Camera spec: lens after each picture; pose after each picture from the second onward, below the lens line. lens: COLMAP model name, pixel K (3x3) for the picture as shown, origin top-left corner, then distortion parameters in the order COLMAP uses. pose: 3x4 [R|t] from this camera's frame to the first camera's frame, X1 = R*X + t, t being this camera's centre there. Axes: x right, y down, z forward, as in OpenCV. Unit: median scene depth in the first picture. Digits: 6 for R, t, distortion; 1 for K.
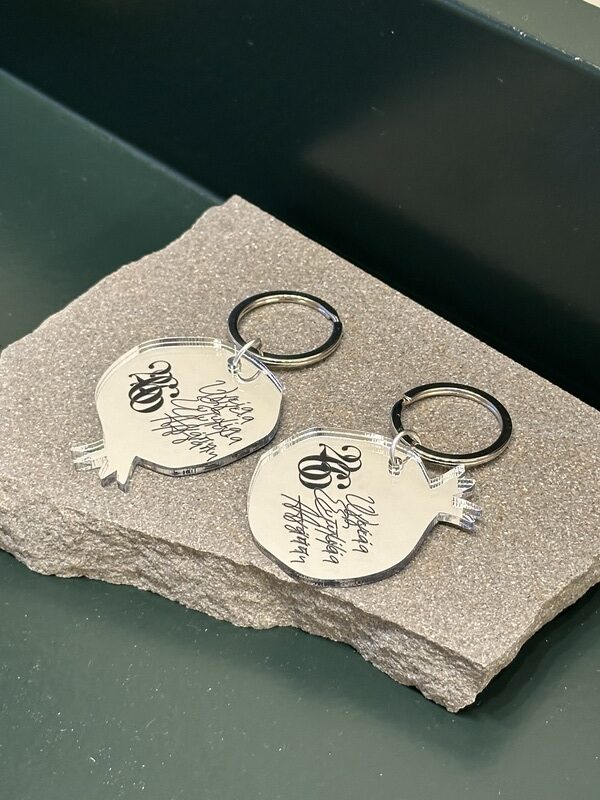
lens RADIAL K [[1860.3, 0, 313.9], [0, 1860.3, 419.8], [0, 0, 1]] dist [0.138494, 0.000000]
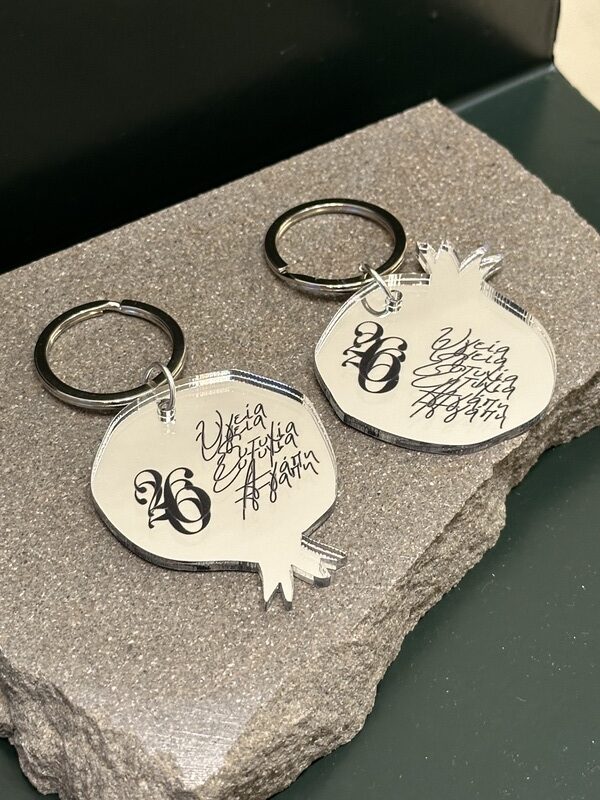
lens RADIAL K [[1860.3, 0, 312.6], [0, 1860.3, 427.1], [0, 0, 1]] dist [0.138494, 0.000000]
pose [[0.224539, -0.720826, 0.655738, -0.553466], [0.658035, 0.608482, 0.443554, -0.335618], [-0.718730, 0.331904, 0.610956, 0.518533]]
